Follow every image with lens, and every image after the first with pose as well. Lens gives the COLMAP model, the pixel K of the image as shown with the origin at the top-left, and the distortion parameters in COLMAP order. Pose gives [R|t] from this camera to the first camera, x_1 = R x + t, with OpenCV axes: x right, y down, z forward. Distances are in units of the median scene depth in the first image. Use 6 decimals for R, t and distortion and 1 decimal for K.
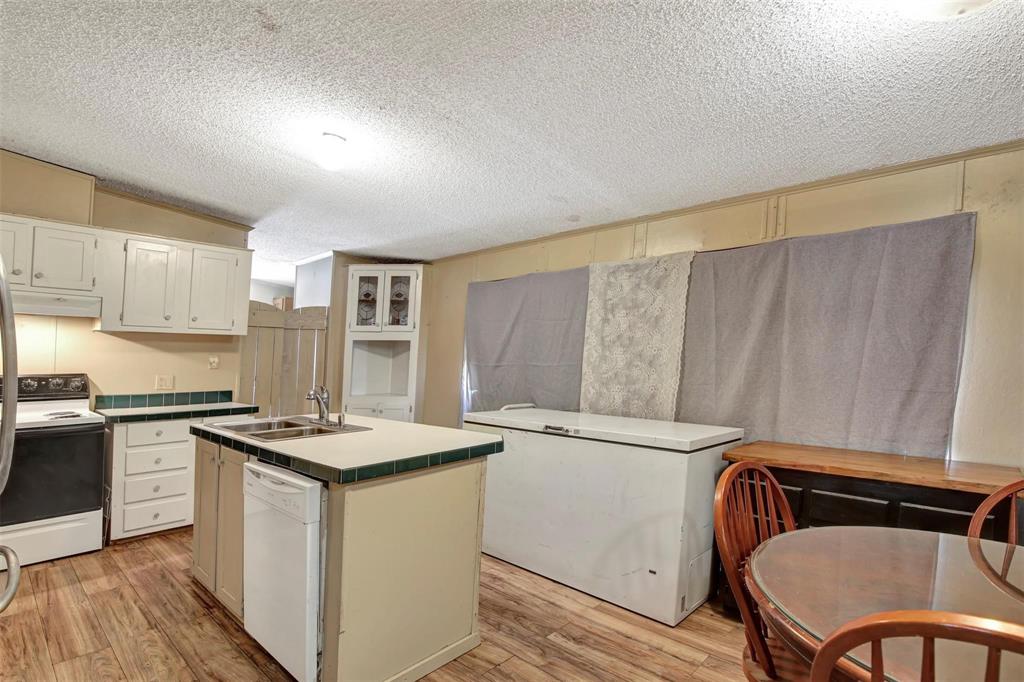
lens RADIAL K [[480.9, 0, 512.9], [0, 480.9, 339.5], [0, 0, 1]] dist [-0.015509, 0.000775]
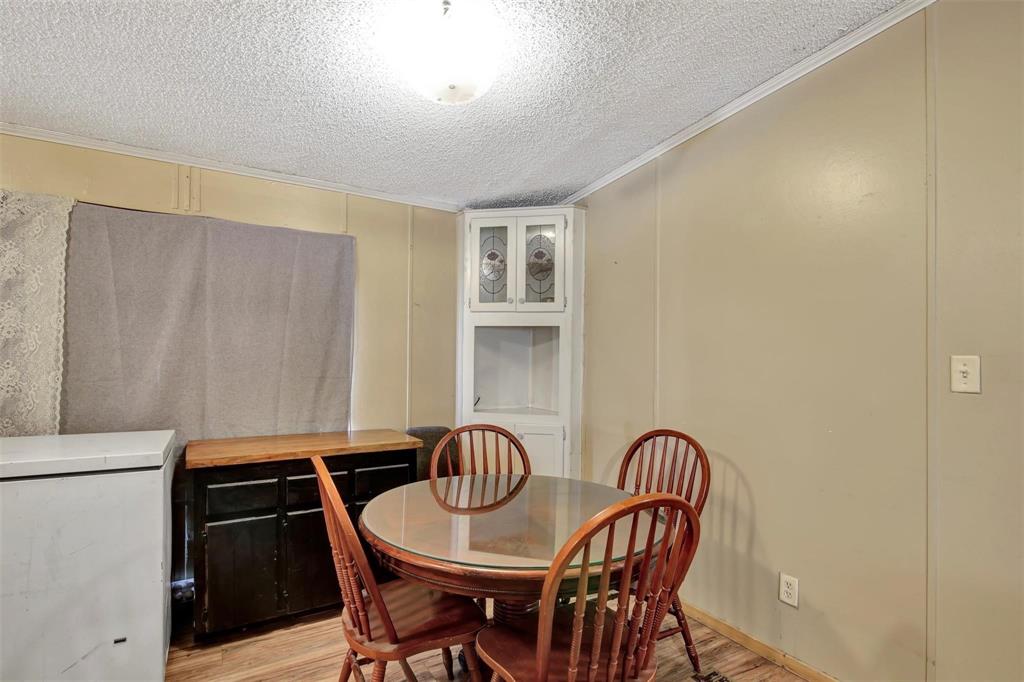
lens RADIAL K [[505.0, 0, 513.8], [0, 505.0, 346.2], [0, 0, 1]] dist [0.002032, 0.000359]
pose [[0.303392, 0.017777, 0.952700, -0.196622], [-0.053706, 0.998556, -0.001530, 0.007197], [-0.951351, -0.050701, 0.303909, 0.163269]]
